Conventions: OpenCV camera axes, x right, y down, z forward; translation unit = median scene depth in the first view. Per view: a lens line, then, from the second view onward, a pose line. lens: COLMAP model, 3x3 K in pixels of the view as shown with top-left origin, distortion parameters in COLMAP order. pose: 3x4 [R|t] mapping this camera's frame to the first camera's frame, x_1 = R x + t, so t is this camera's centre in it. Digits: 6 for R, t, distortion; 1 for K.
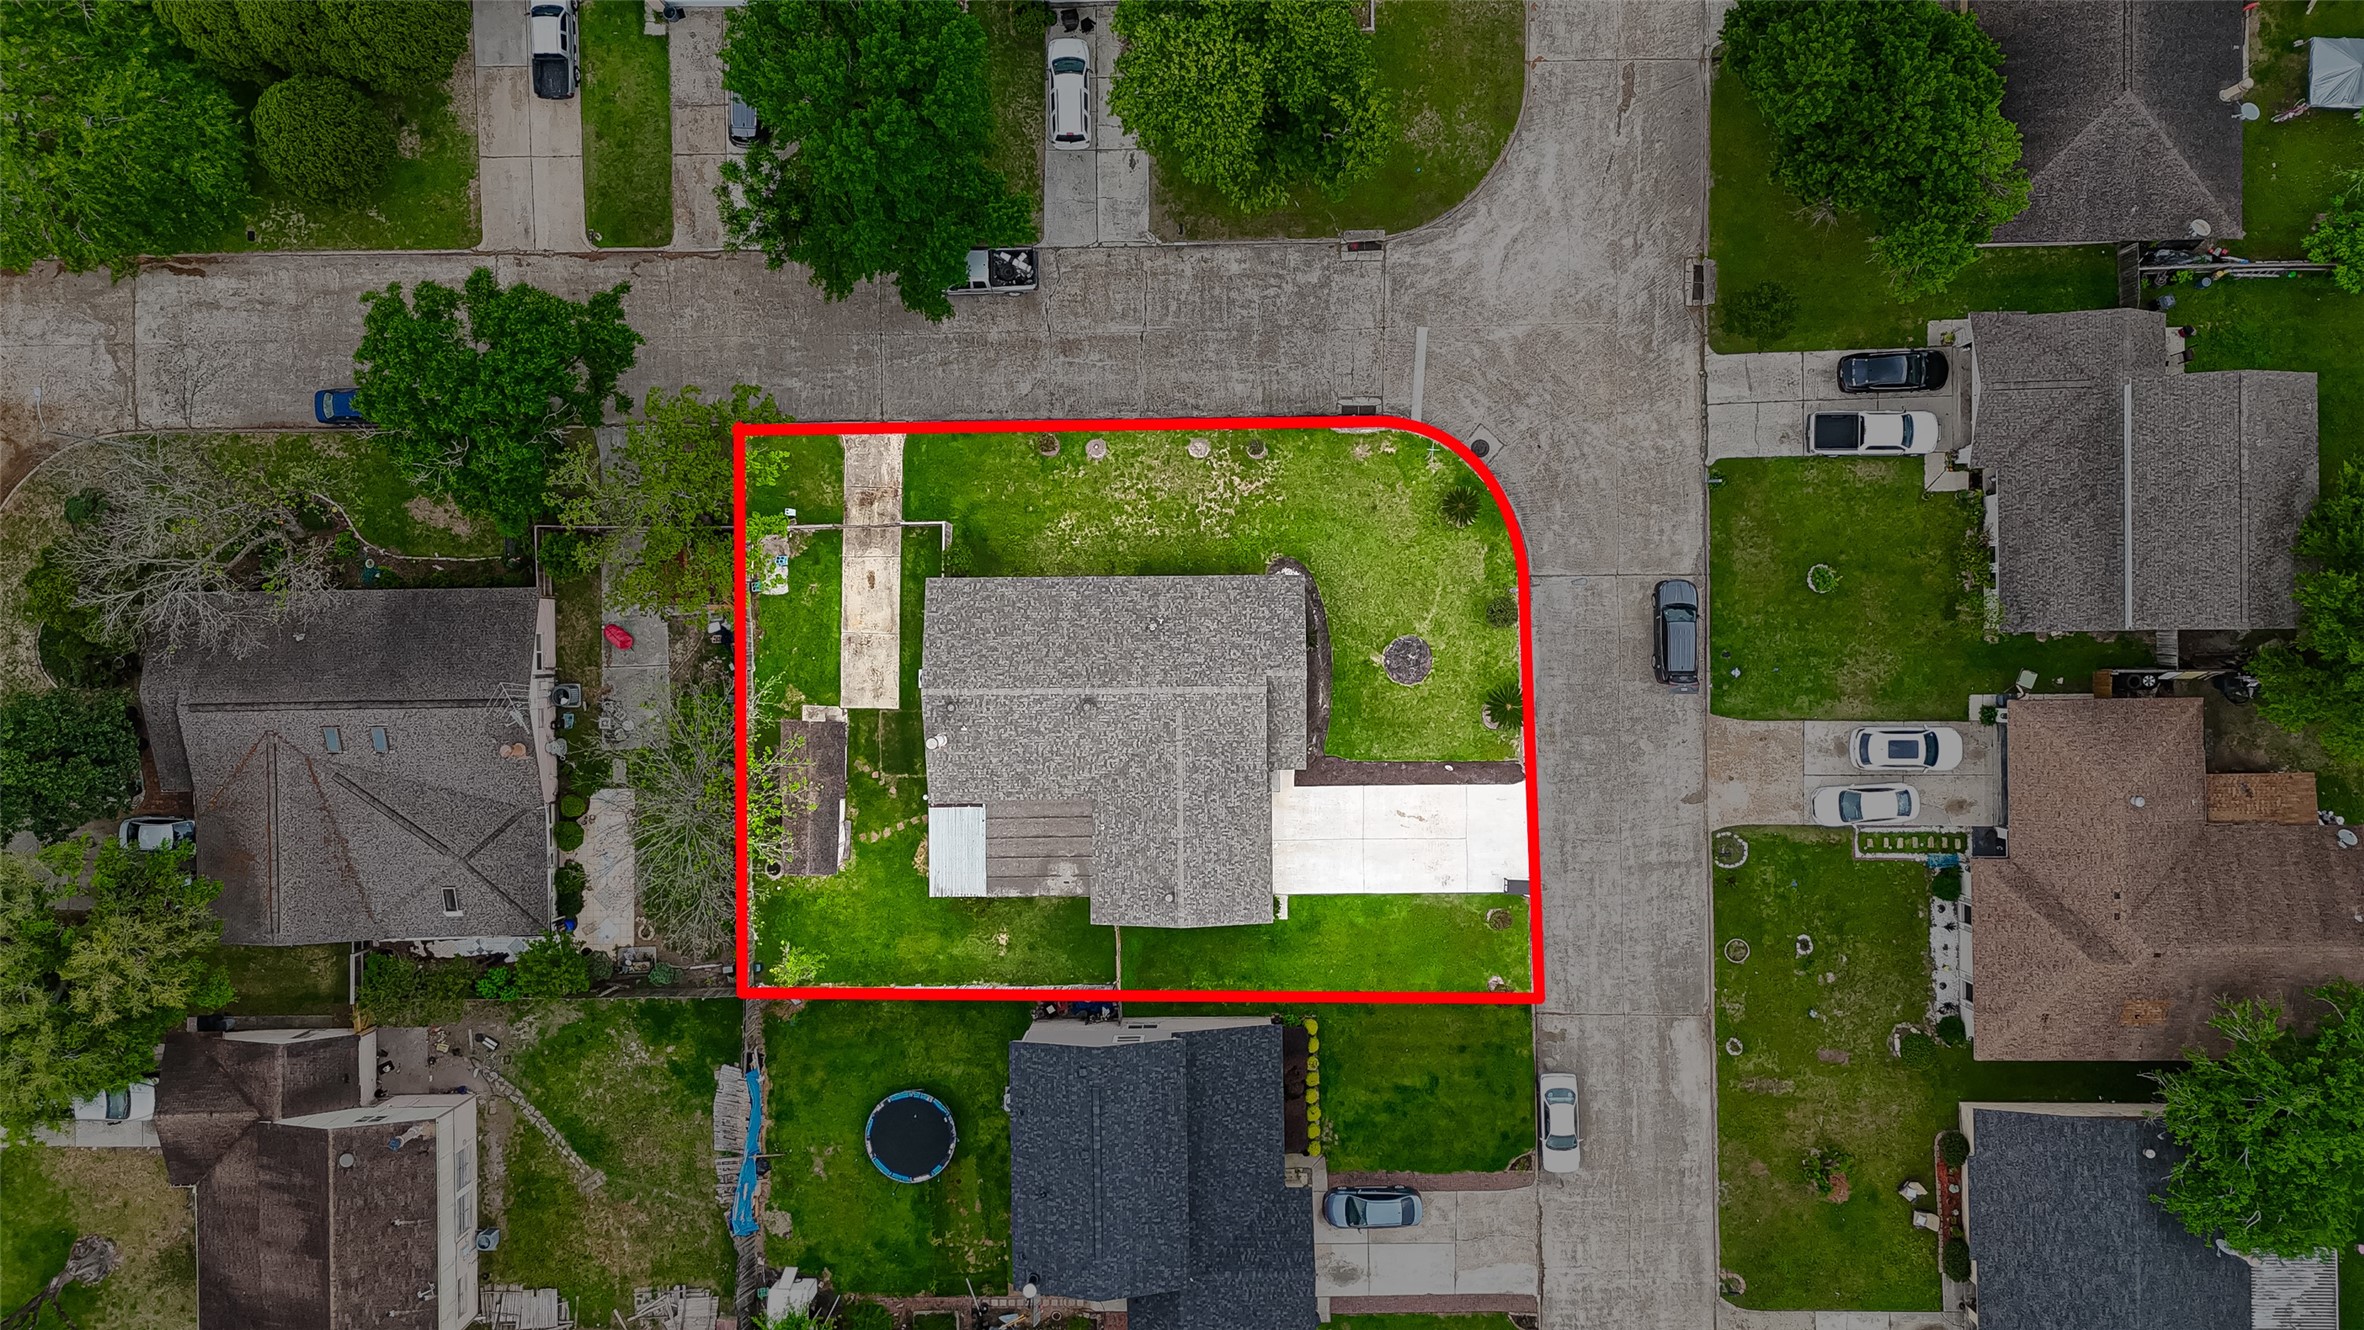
lens RADIAL K [[1729.6, 0, 1182.0], [0, 1729.6, 665.0], [0, 0, 1]] dist [0.084438, -0.101234]
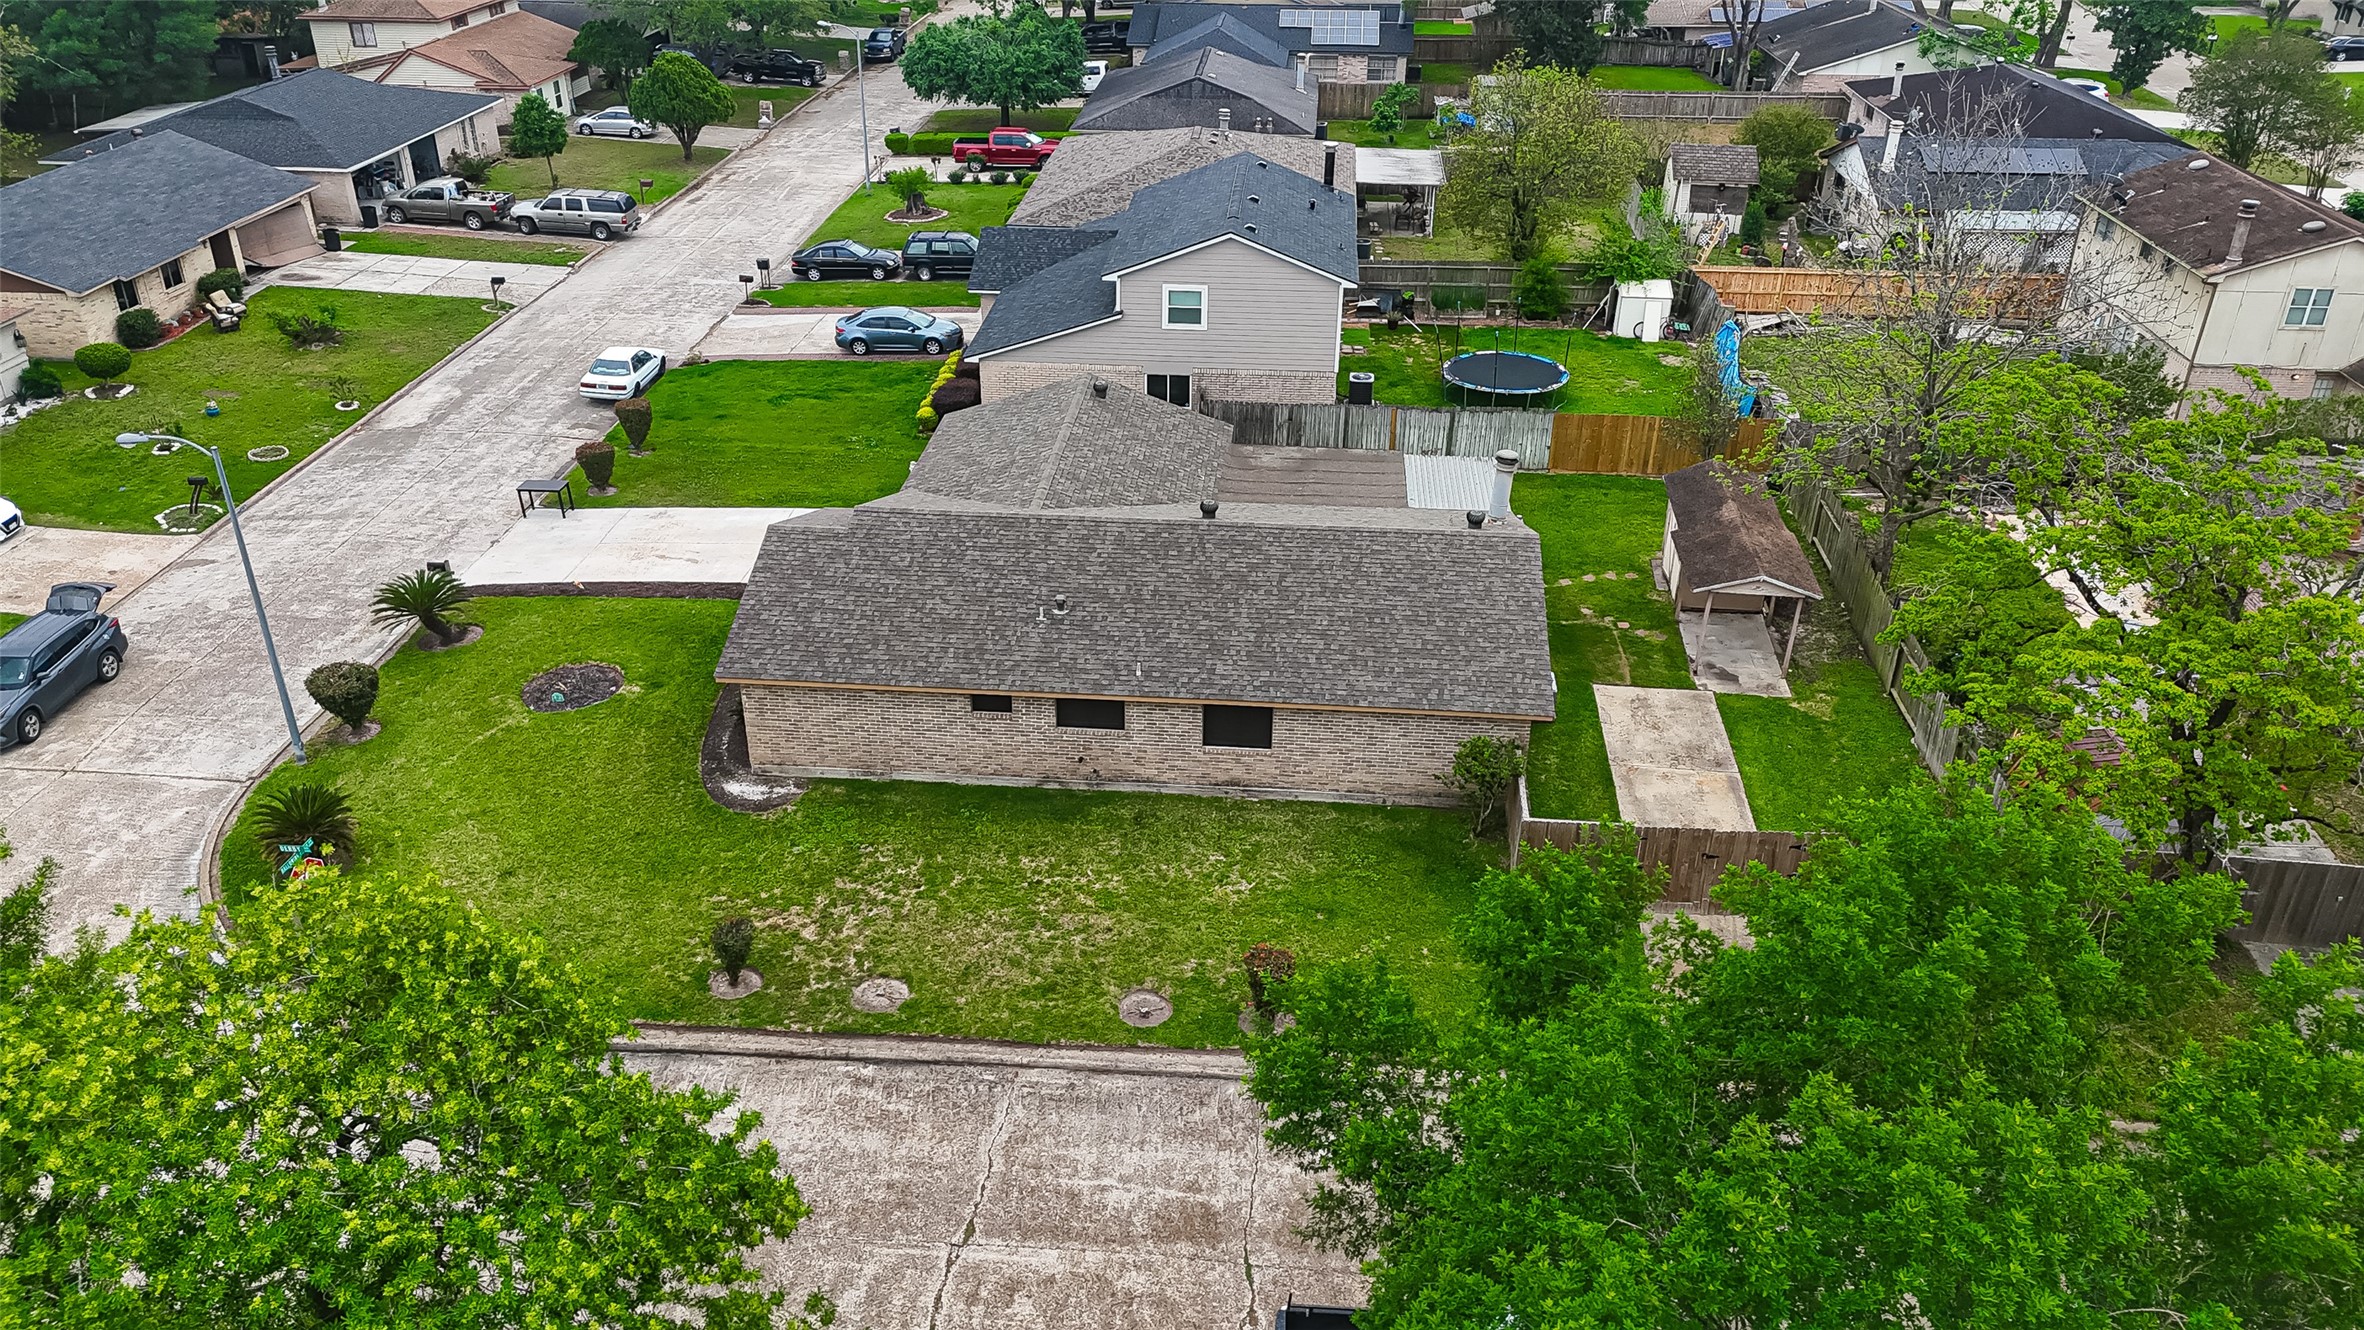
lens RADIAL K [[1729.6, 0, 1182.0], [0, 1729.6, 665.0], [0, 0, 1]] dist [0.084438, -0.101234]
pose [[-0.995390, -0.024354, 0.092766, -0.091863], [0.092879, -0.485982, 0.869019, -0.422423], [0.023919, 0.873629, 0.486004, 0.750101]]
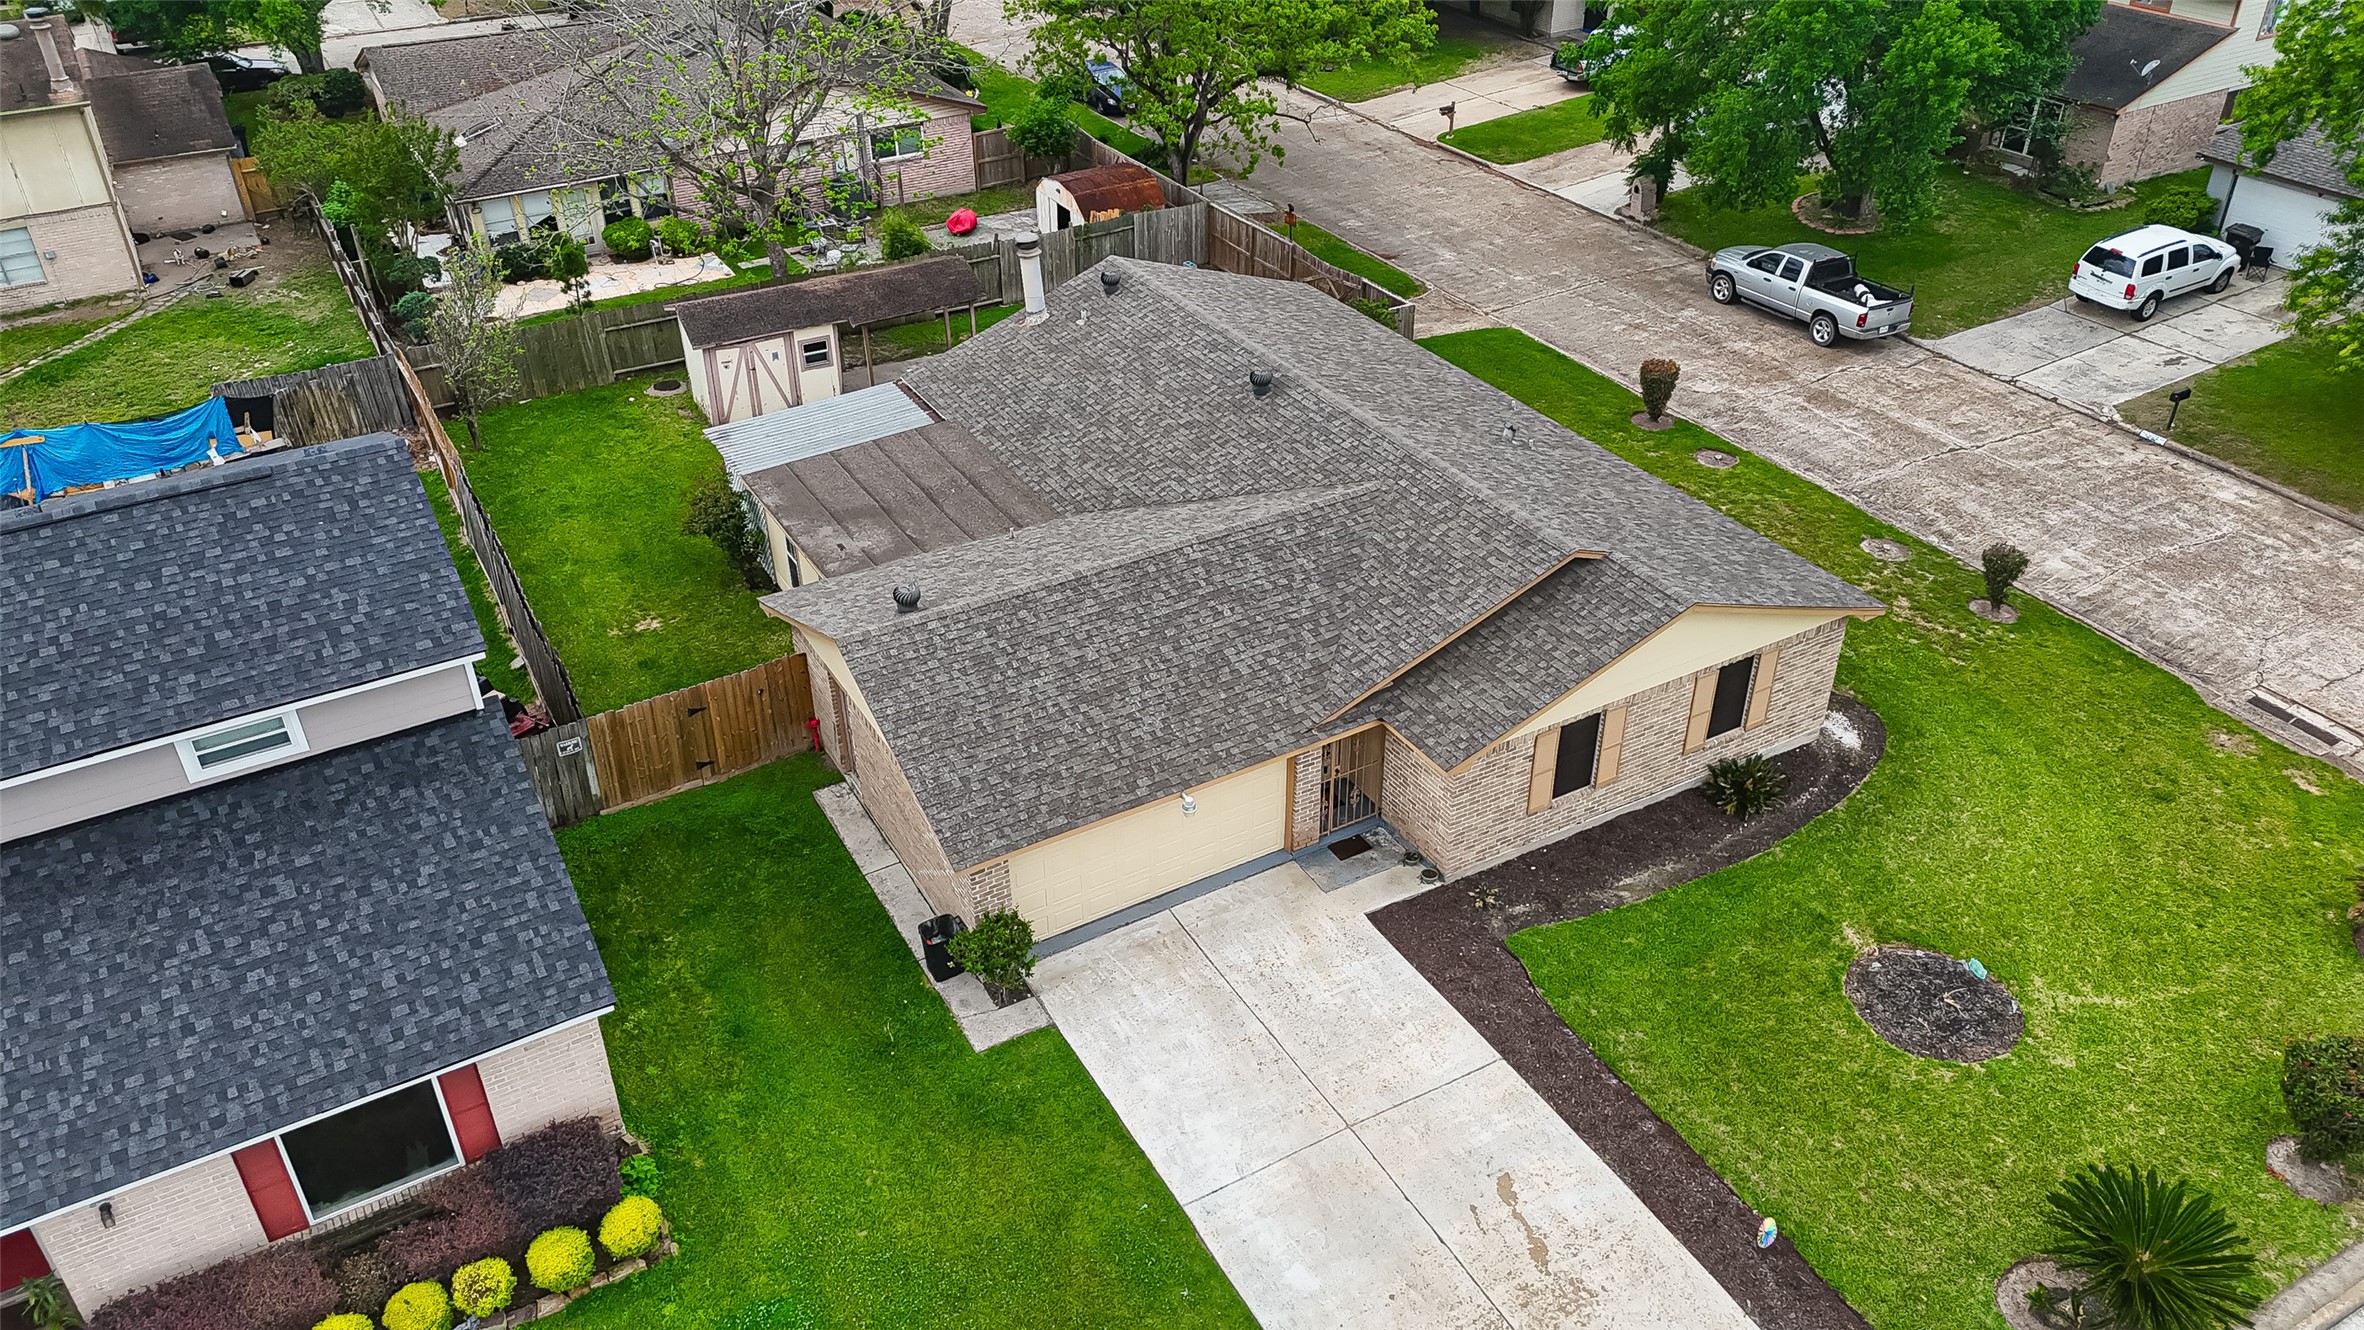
lens RADIAL K [[1729.6, 0, 1182.0], [0, 1729.6, 665.0], [0, 0, 1]] dist [0.084438, -0.101234]
pose [[0.487509, 0.493183, -0.720490, 0.256553], [-0.873055, 0.265395, -0.409074, 0.218836], [-0.010534, 0.828454, 0.559958, 0.780790]]
